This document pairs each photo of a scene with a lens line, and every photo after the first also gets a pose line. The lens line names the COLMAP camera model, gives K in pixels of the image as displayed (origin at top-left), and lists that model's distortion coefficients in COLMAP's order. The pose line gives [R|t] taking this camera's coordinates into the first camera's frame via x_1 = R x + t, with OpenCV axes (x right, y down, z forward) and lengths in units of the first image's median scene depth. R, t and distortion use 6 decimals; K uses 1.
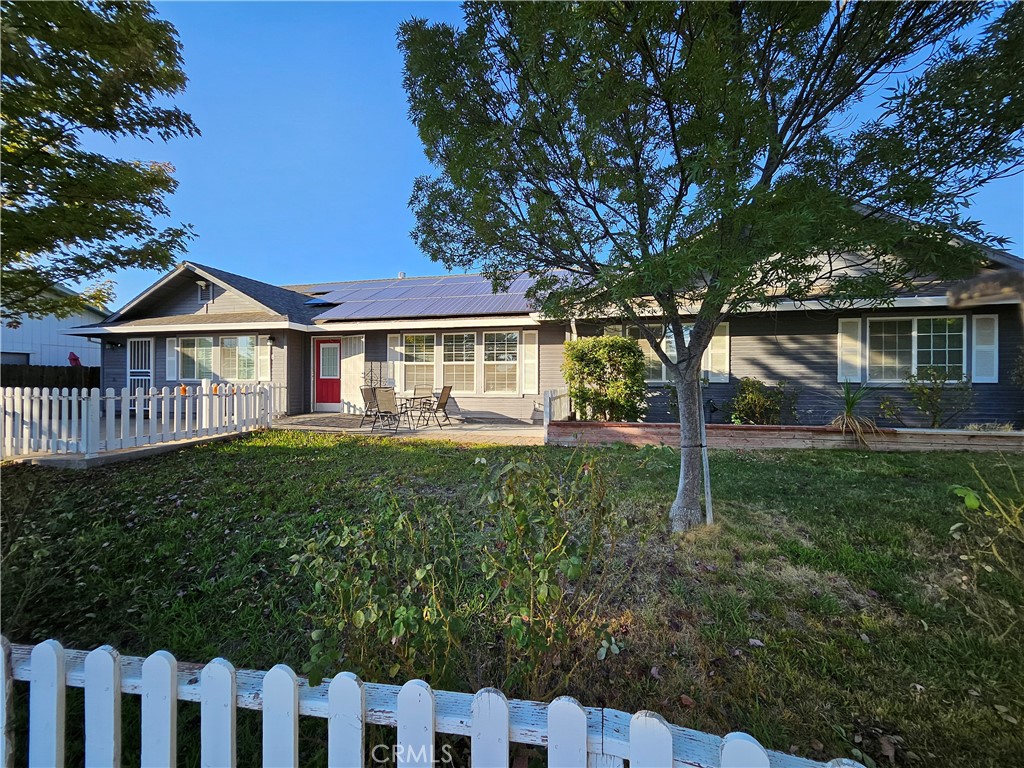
lens RADIAL K [[404.7, 0, 508.9], [0, 404.7, 377.7], [0, 0, 1]] dist [-0.000810, -0.000036]
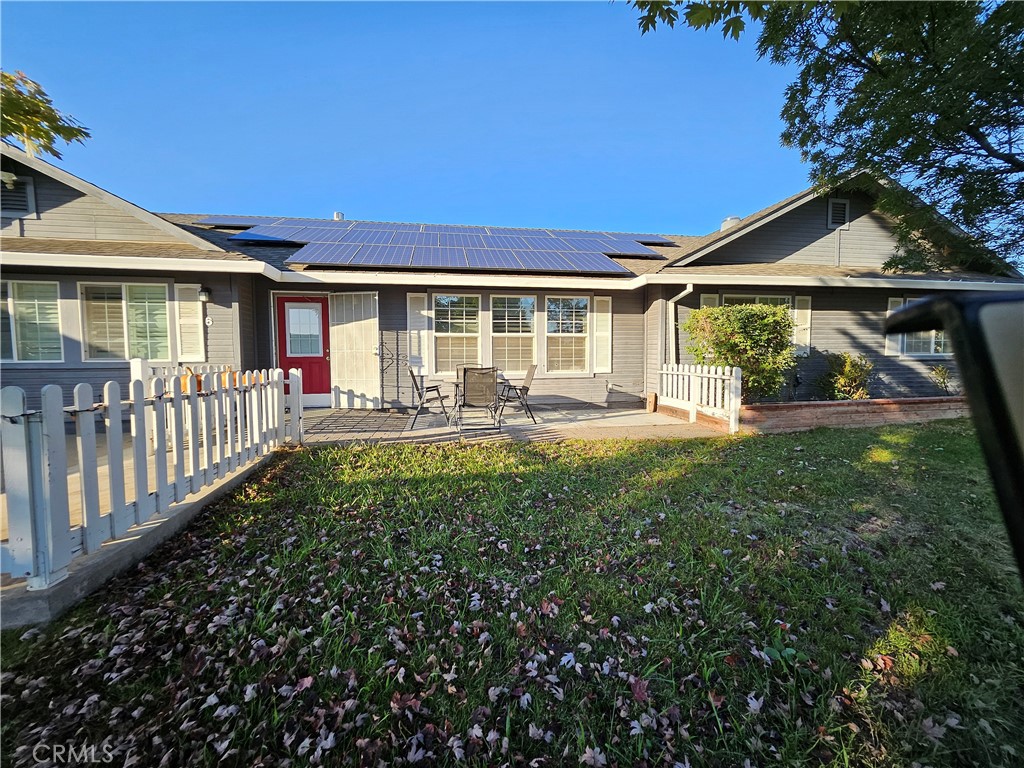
lens RADIAL K [[404.7, 0, 518.7], [0, 404.7, 385.2], [0, 0, 1]] dist [-0.000810, -0.000036]
pose [[0.920707, -0.037950, 0.388404, -0.404409], [0.006462, 0.996607, 0.082056, -0.003390], [-0.390200, -0.073040, 0.917828, 0.268124]]
